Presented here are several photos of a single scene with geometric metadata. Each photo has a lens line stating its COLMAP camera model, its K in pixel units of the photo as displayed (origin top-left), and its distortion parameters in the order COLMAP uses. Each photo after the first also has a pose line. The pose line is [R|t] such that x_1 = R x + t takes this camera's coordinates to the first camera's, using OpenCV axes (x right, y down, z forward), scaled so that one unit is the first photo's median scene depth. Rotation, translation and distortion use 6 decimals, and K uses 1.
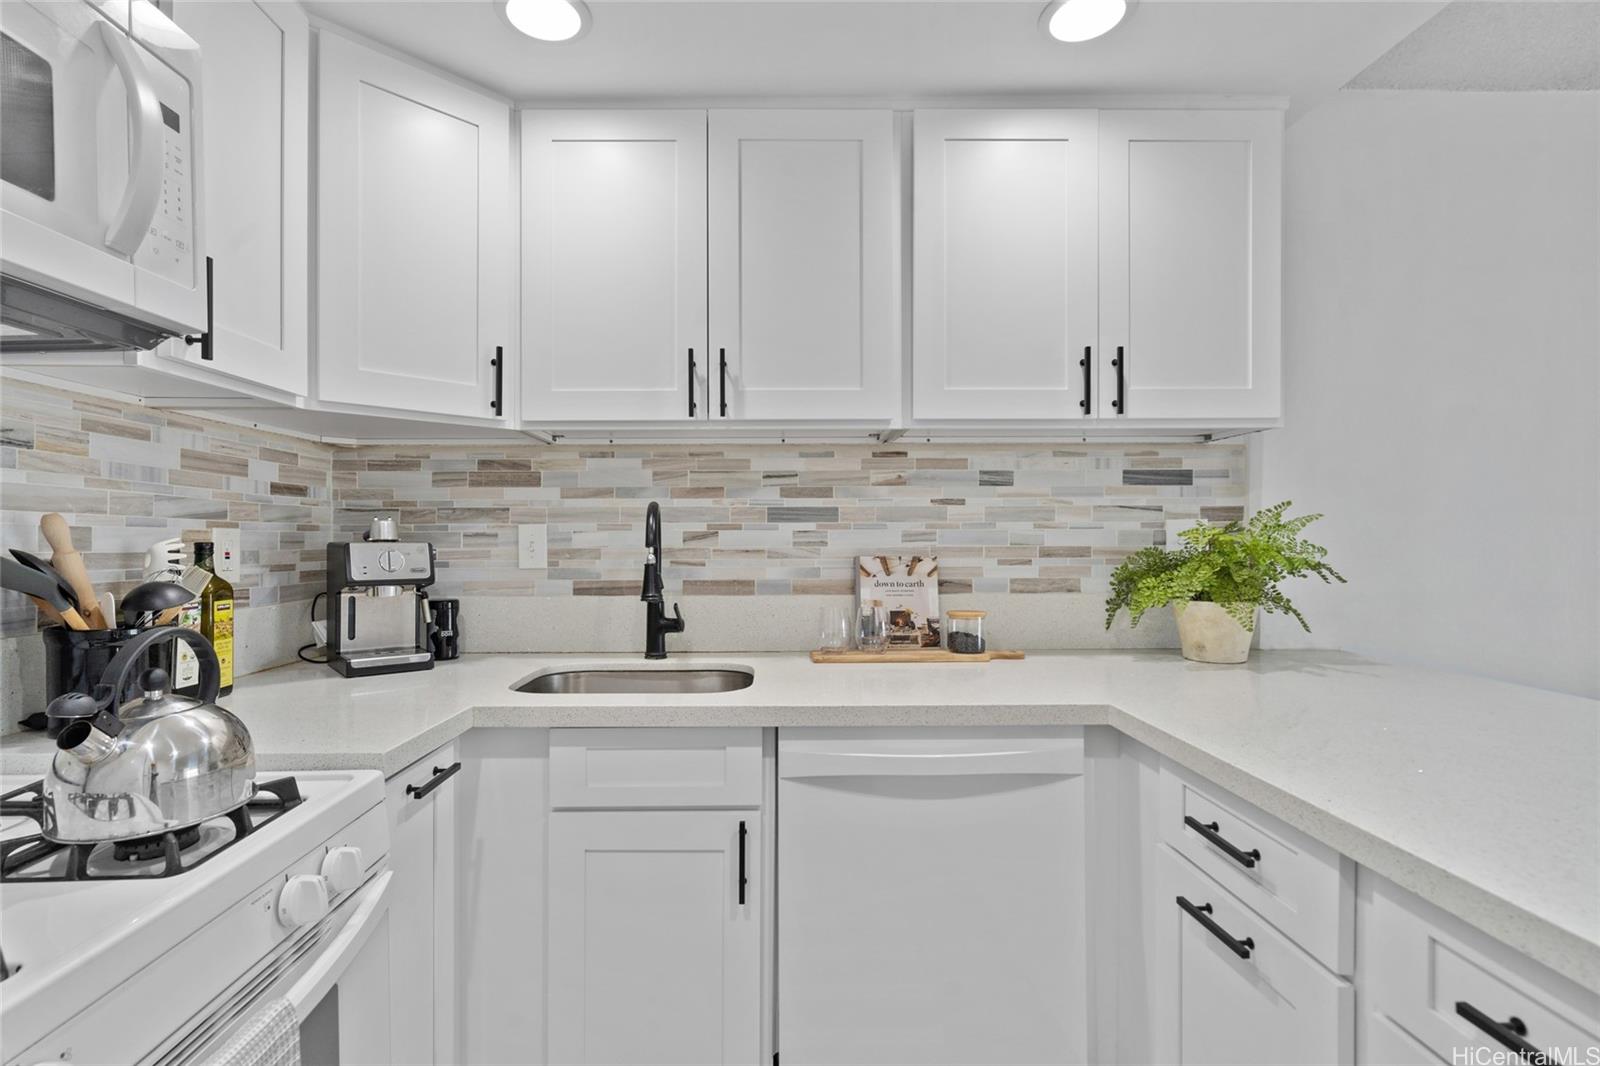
lens RADIAL K [[734.5, 0, 775.1], [0, 734.5, 539.1], [0, 0, 1]] dist [-0.008845, 0.000266]
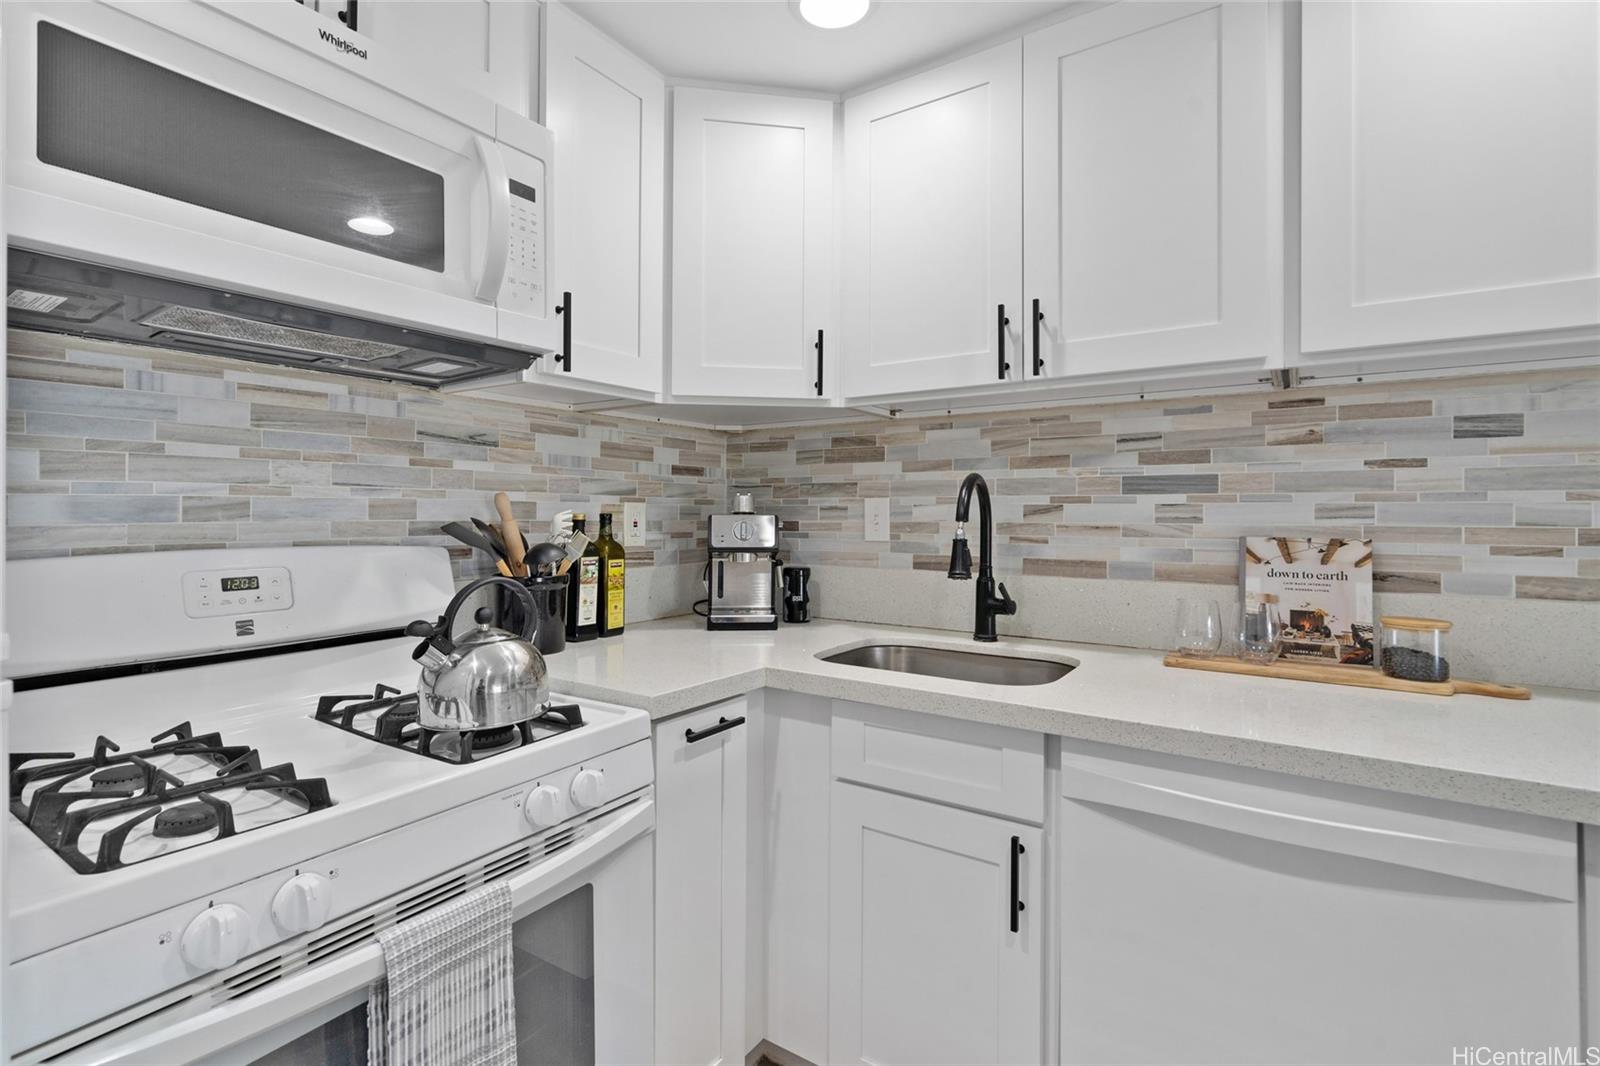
lens RADIAL K [[734.5, 0, 807.1], [0, 734.5, 508.6], [0, 0, 1]] dist [-0.008845, 0.000266]
pose [[0.825228, 0.002298, -0.564795, 0.198825], [-0.005757, 0.999974, -0.004344, -0.000531], [0.564770, 0.006836, 0.825220, 0.112446]]
